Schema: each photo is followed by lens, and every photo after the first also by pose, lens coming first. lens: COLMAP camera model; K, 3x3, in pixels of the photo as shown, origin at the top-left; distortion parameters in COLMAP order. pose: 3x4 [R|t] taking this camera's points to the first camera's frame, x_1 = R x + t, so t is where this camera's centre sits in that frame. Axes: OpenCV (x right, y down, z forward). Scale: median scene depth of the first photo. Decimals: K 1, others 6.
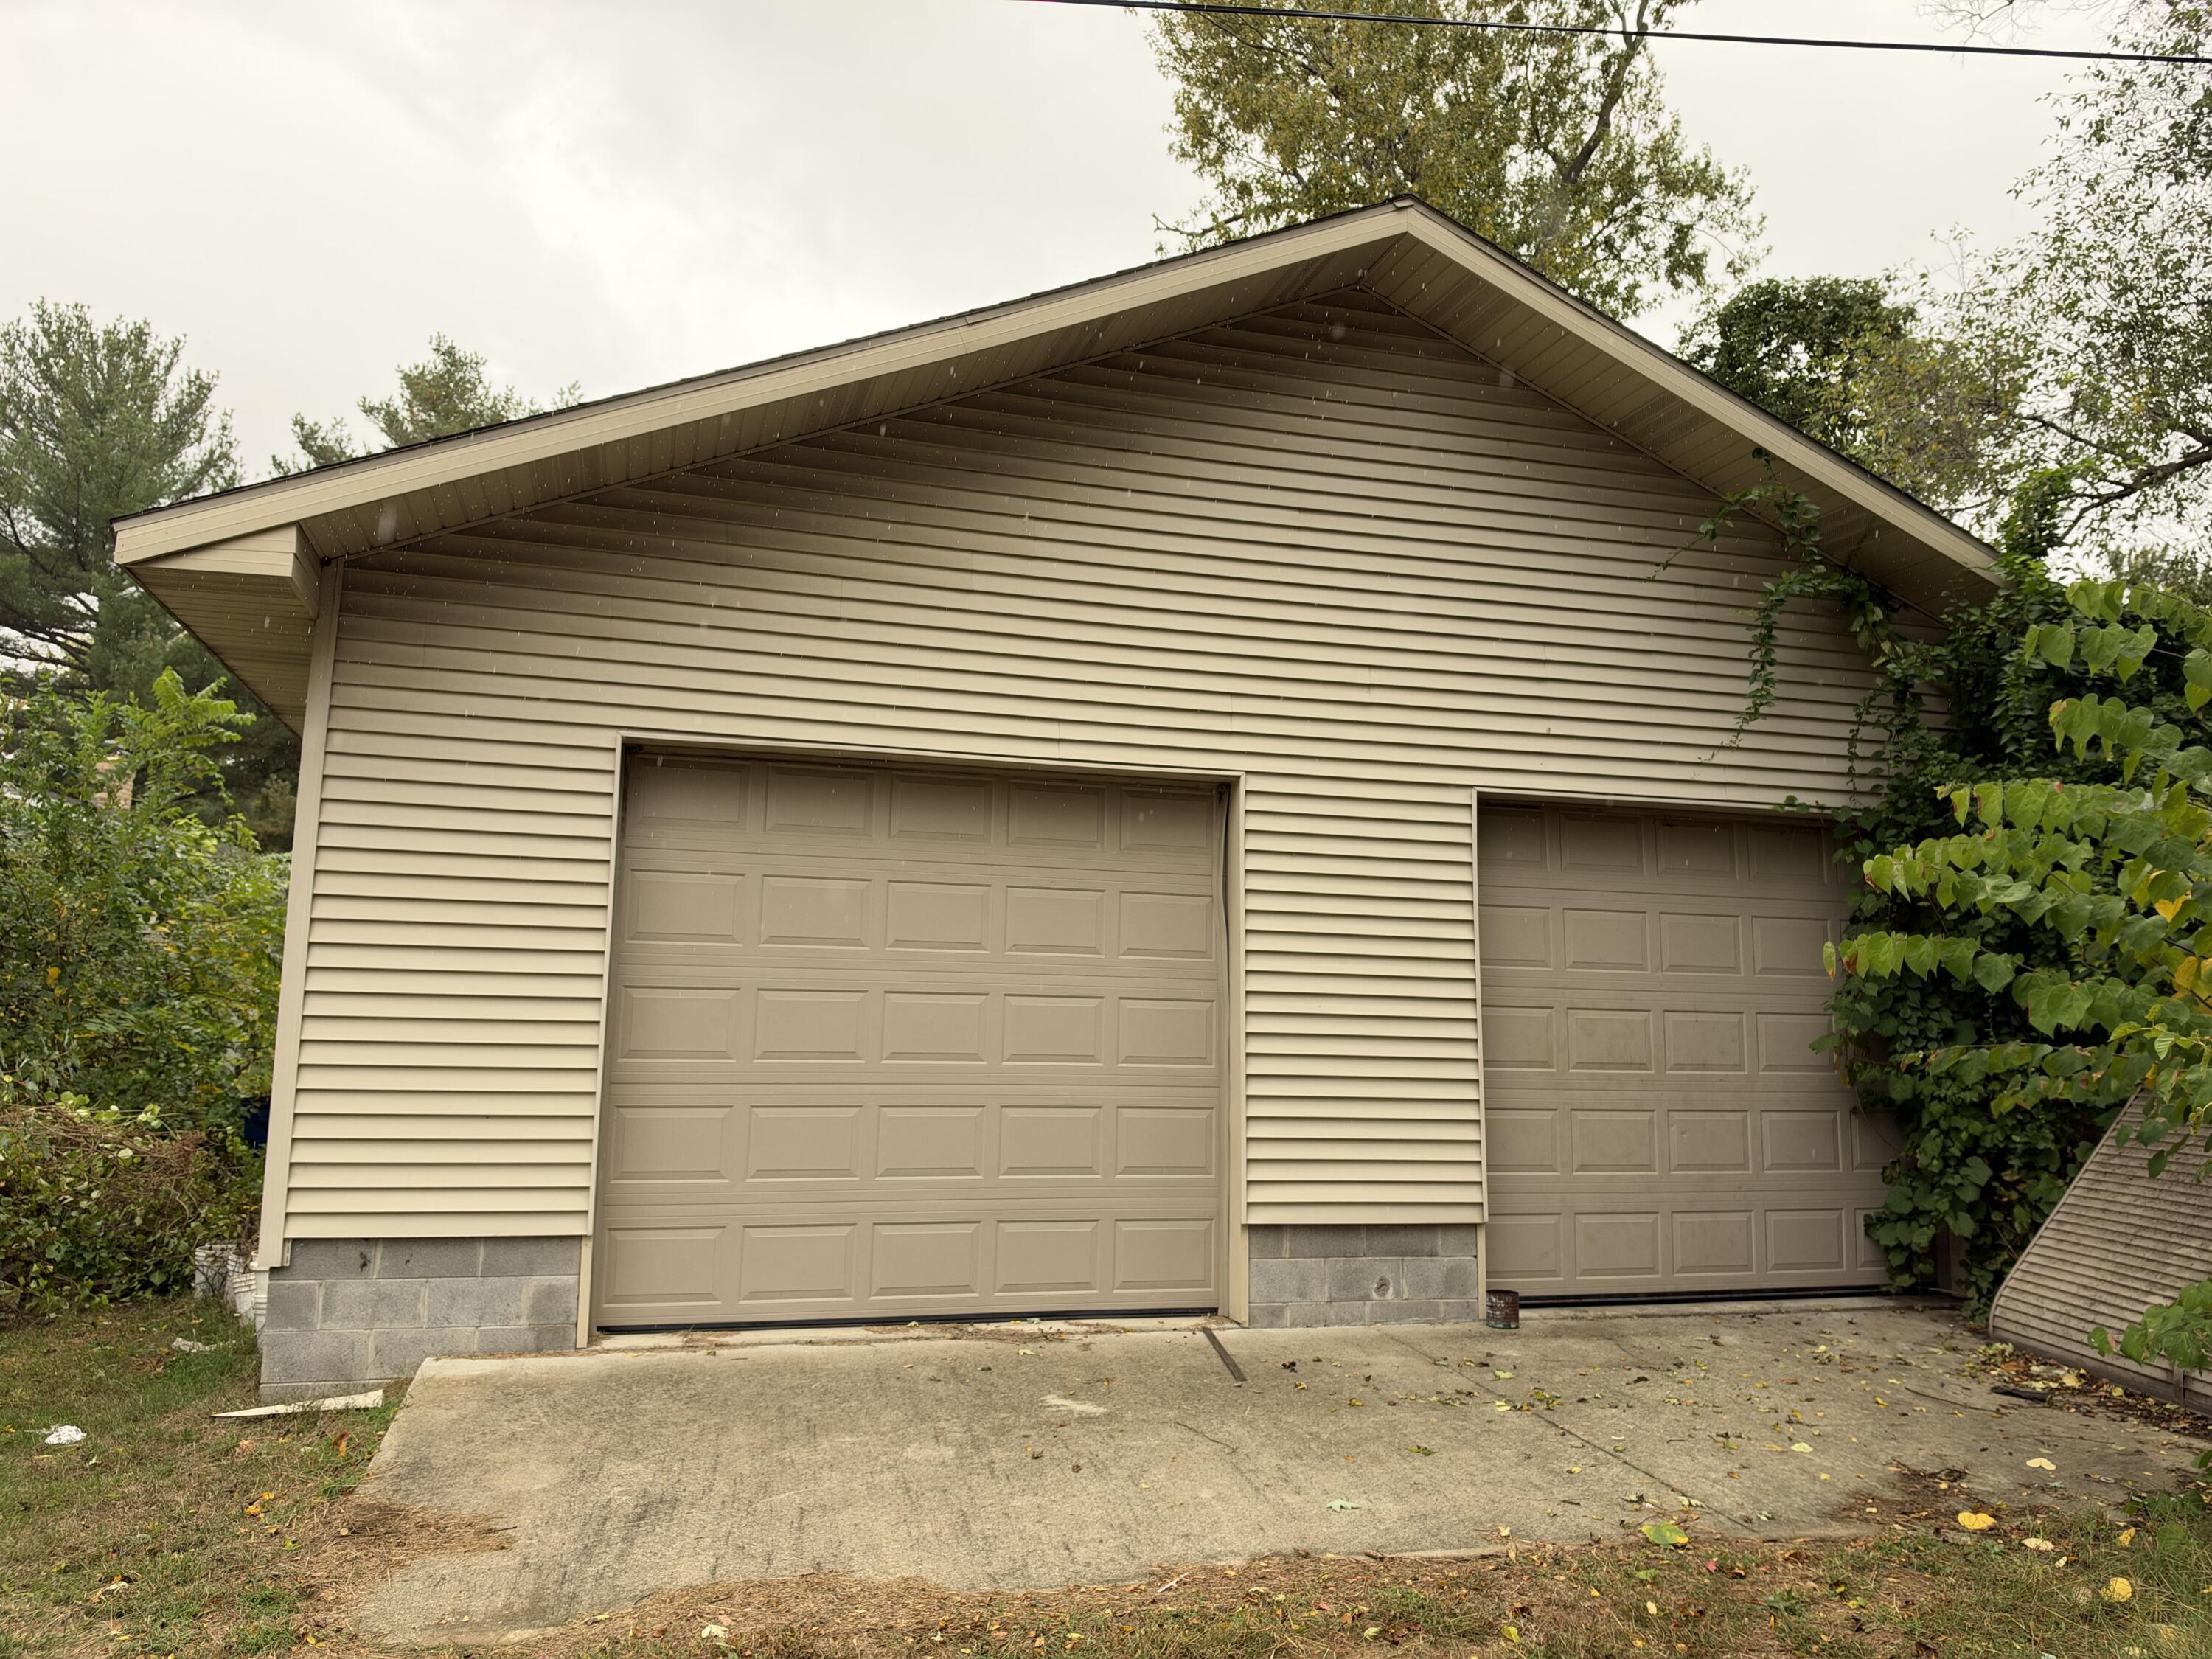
lens RADIAL K [[1592.2, 0, 1106.0], [0, 1592.2, 829.5], [0, 0, 1]] dist [-0.002274, -0.000971]
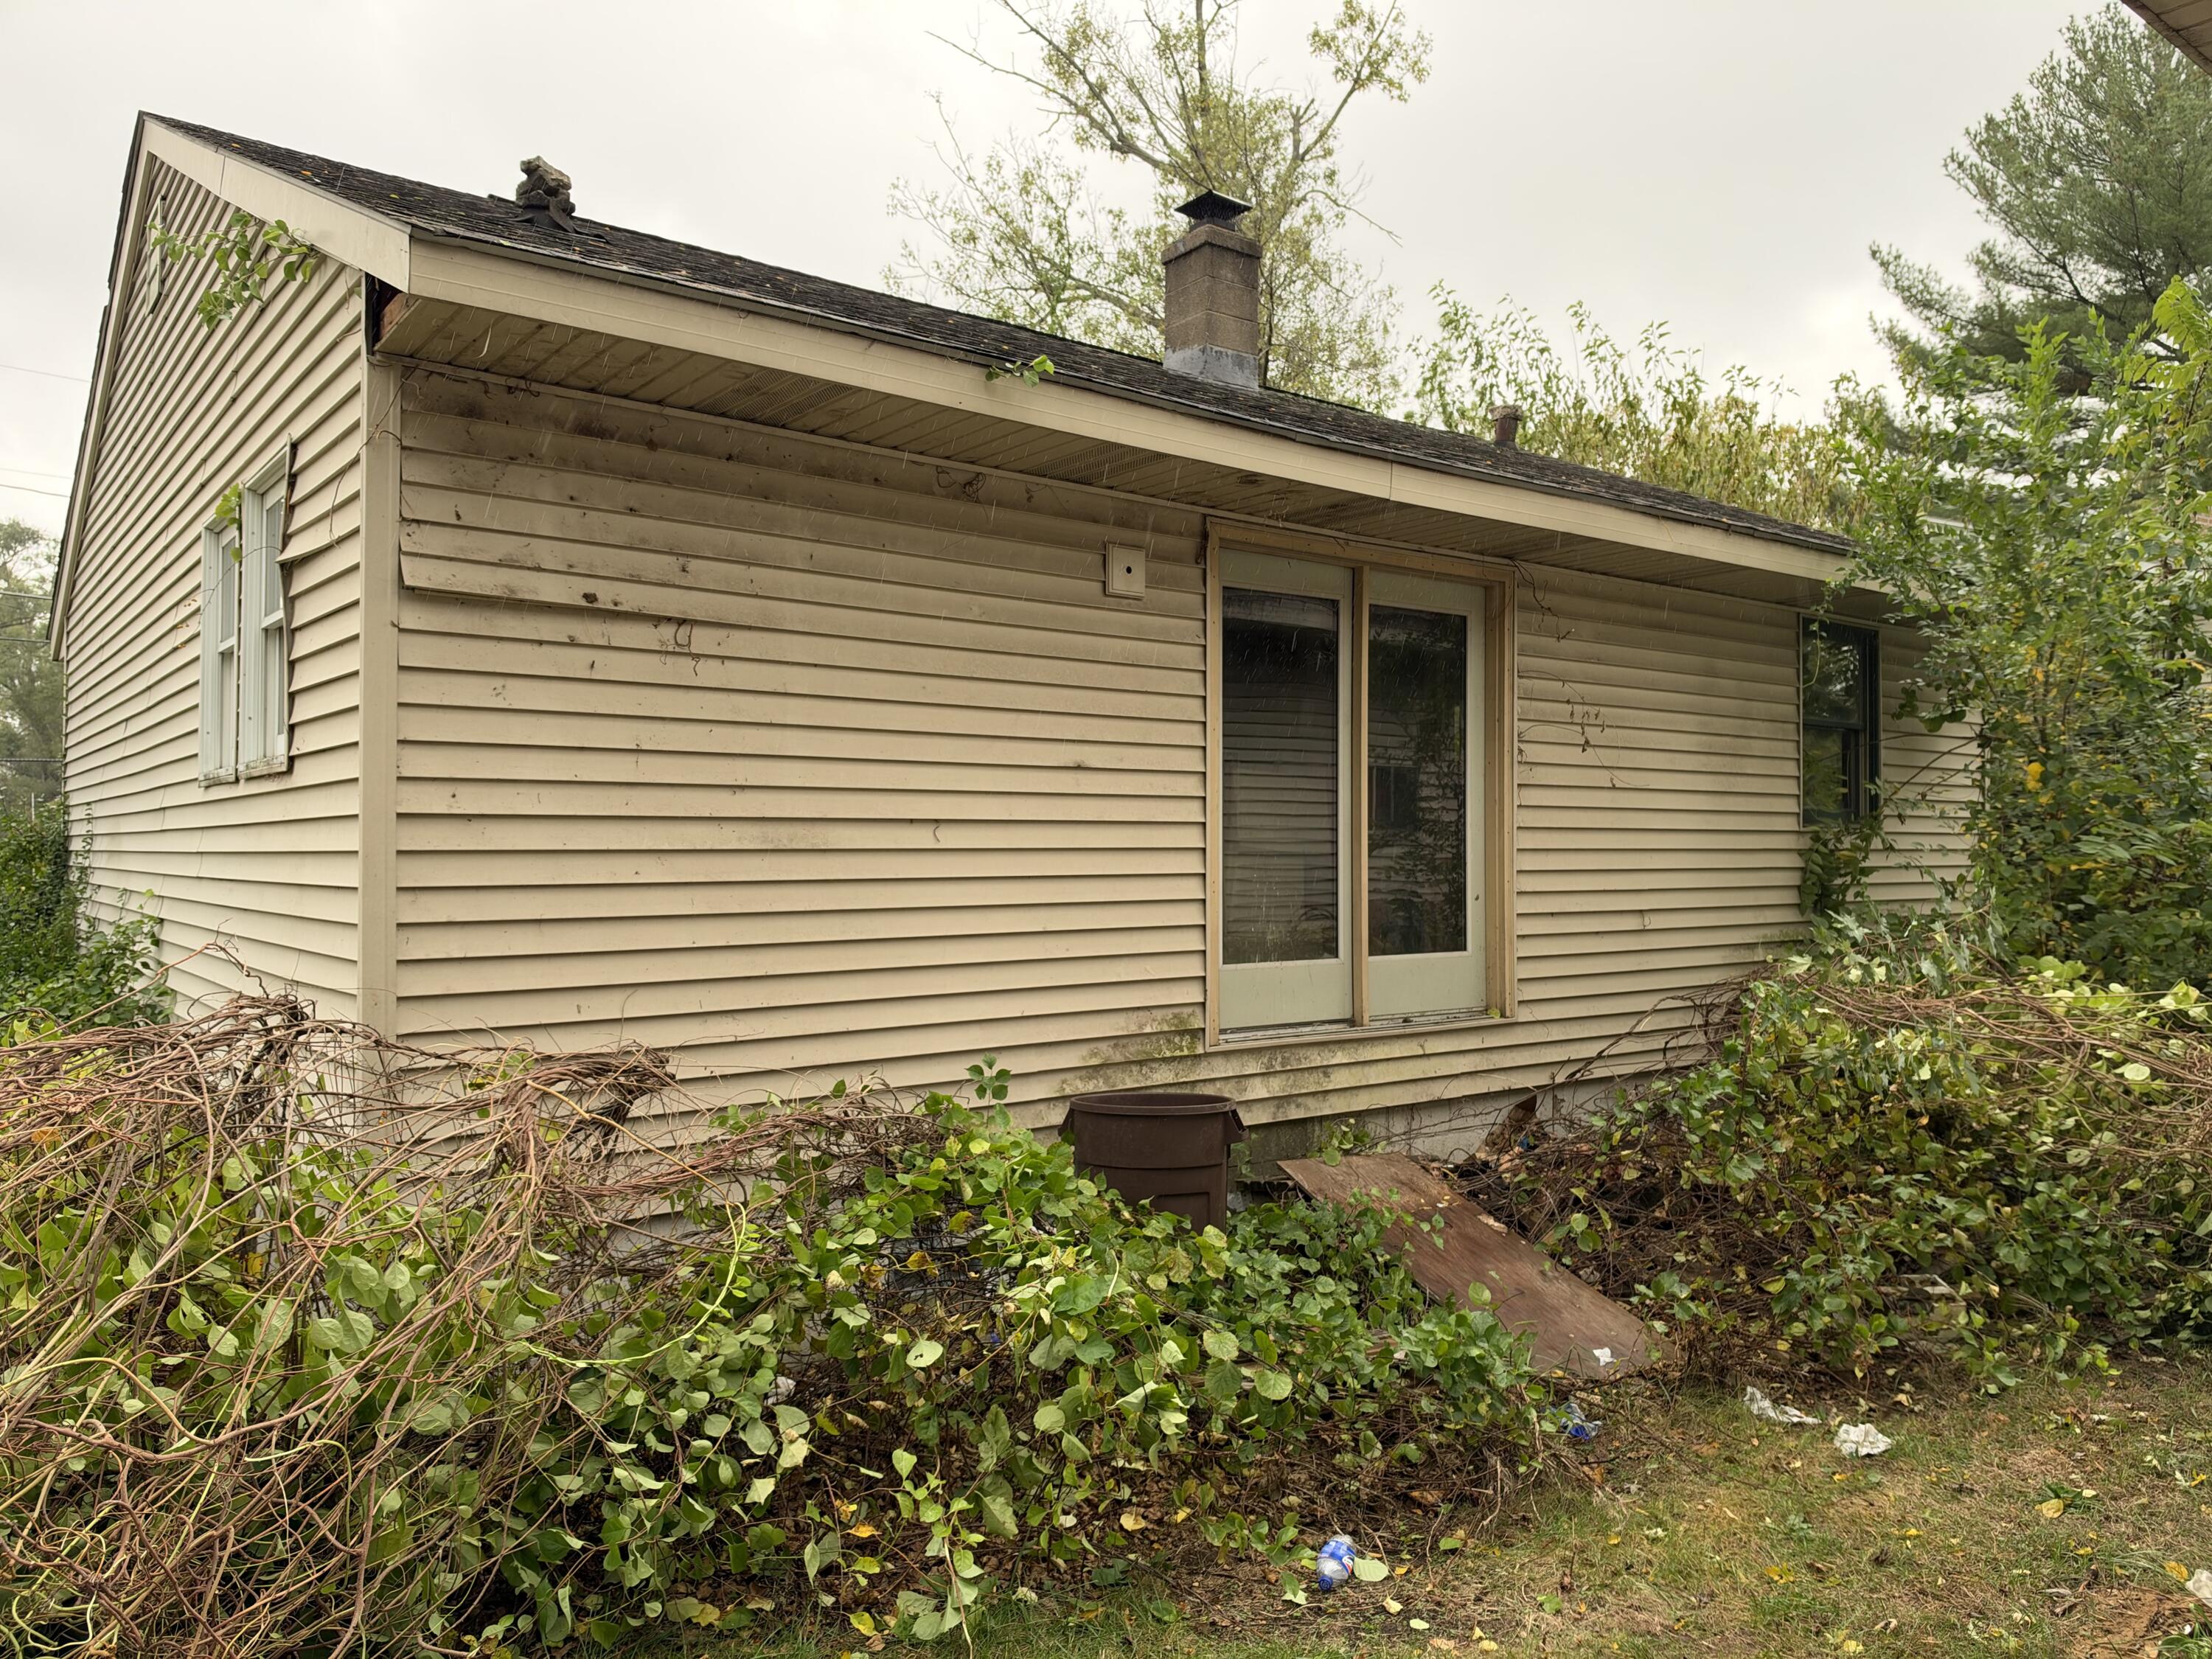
lens RADIAL K [[1592.2, 0, 1106.0], [0, 1592.2, 829.5], [0, 0, 1]] dist [-0.002274, -0.000971]
pose [[0.368711, -0.025611, -0.929191, -0.052600], [0.145755, 0.988848, 0.030582, 0.011126], [0.918046, -0.146710, 0.368332, 0.108886]]
